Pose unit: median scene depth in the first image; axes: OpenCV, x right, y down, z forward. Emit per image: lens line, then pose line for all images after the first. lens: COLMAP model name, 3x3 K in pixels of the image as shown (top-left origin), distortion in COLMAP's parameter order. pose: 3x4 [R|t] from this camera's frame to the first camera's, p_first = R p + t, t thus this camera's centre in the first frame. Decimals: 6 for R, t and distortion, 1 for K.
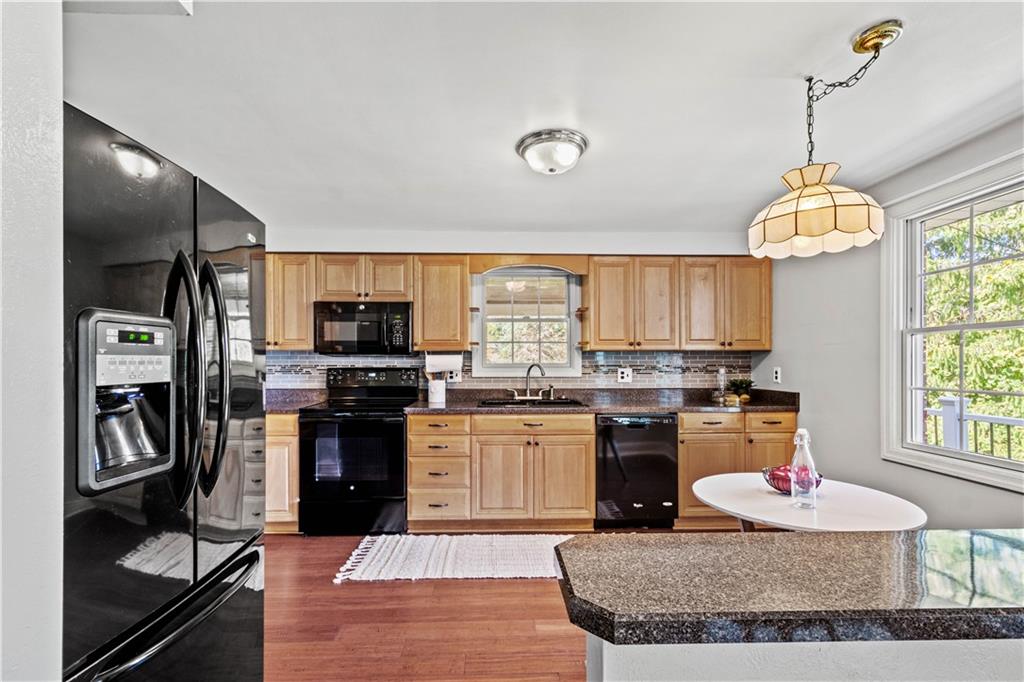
lens RADIAL K [[450.2, 0, 512.7], [0, 450.2, 367.2], [0, 0, 1]] dist [0.004702, -0.000361]
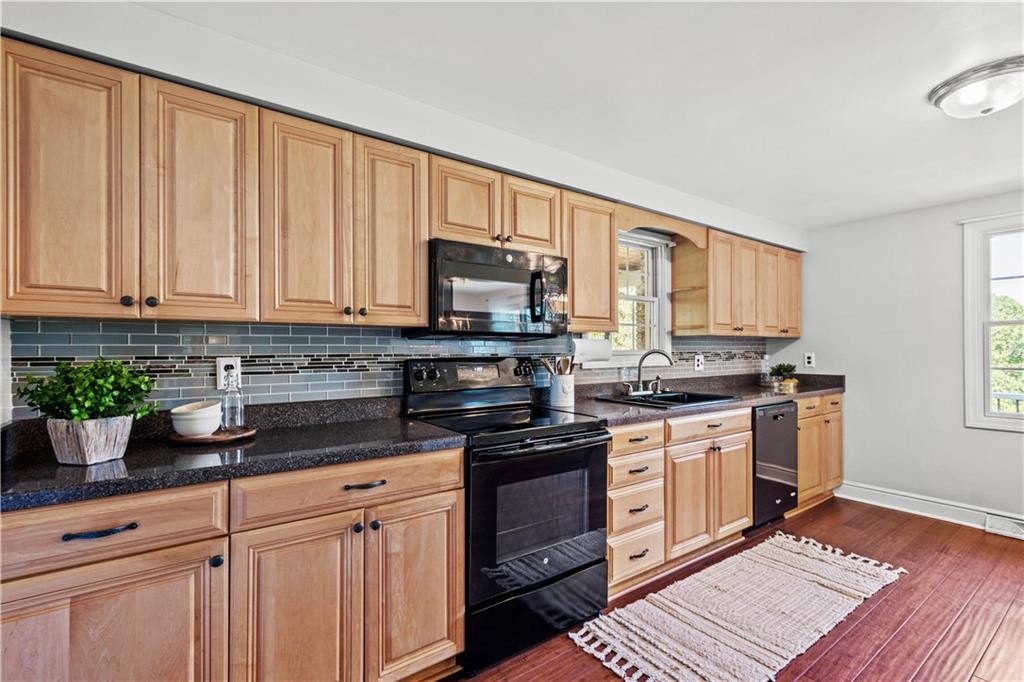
lens RADIAL K [[475.0, 0, 519.0], [0, 475.0, 346.0], [0, 0, 1]] dist [0.012555, -0.000377]
pose [[0.817189, 0.002608, 0.576364, -0.669712], [0.006065, 0.999895, -0.013124, -0.006150], [-0.576338, 0.014221, 0.817088, 0.451280]]
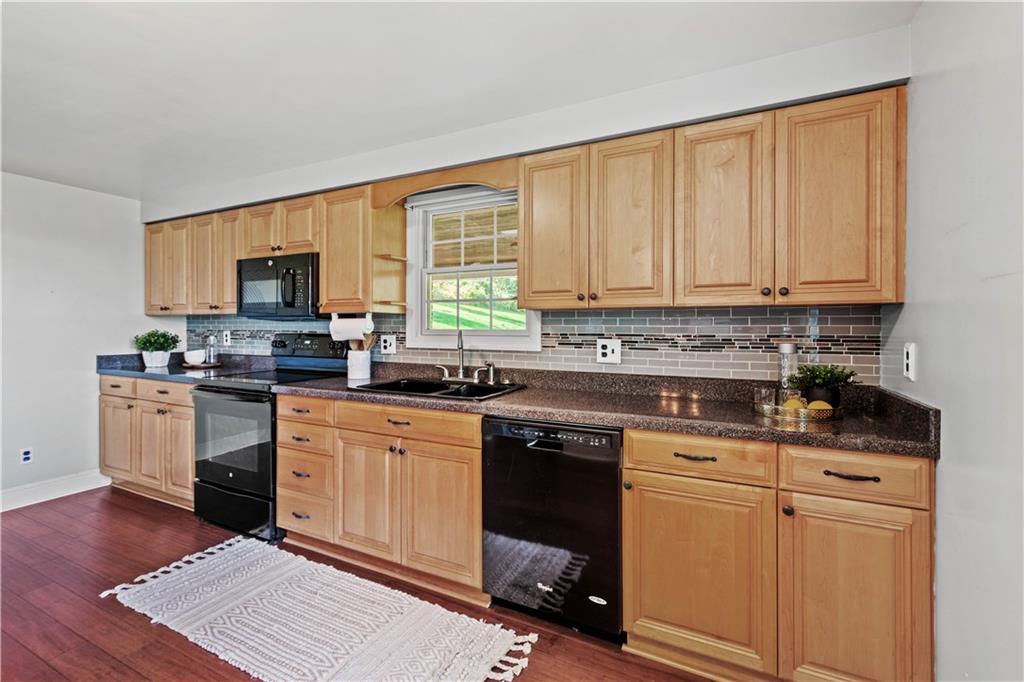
lens RADIAL K [[450.2, 0, 513.0], [0, 450.2, 334.0], [0, 0, 1]] dist [0.004702, -0.000361]
pose [[0.879502, 0.010429, -0.475781, 0.458733], [-0.011253, 0.999936, 0.001118, -0.004135], [0.475762, 0.004370, 0.879563, 0.449622]]
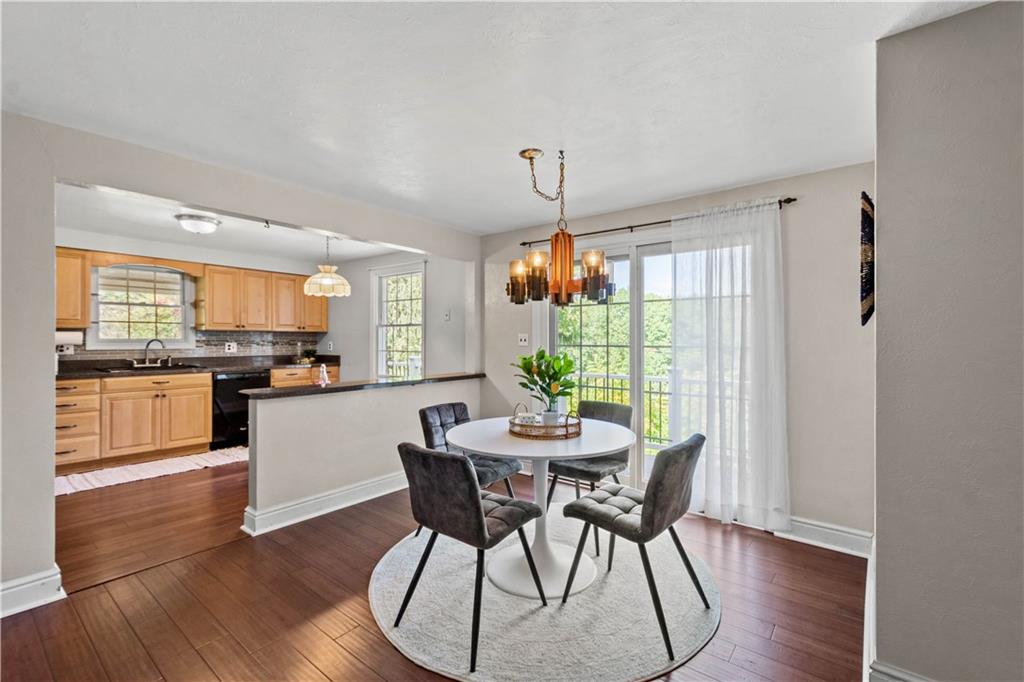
lens RADIAL K [[450.2, 0, 518.9], [0, 450.2, 338.2], [0, 0, 1]] dist [0.004702, -0.000361]
pose [[0.647380, 0.005744, 0.762146, -0.279654], [-0.000160, 0.999973, -0.007400, -0.001115], [-0.762167, 0.004669, 0.647363, -0.702904]]
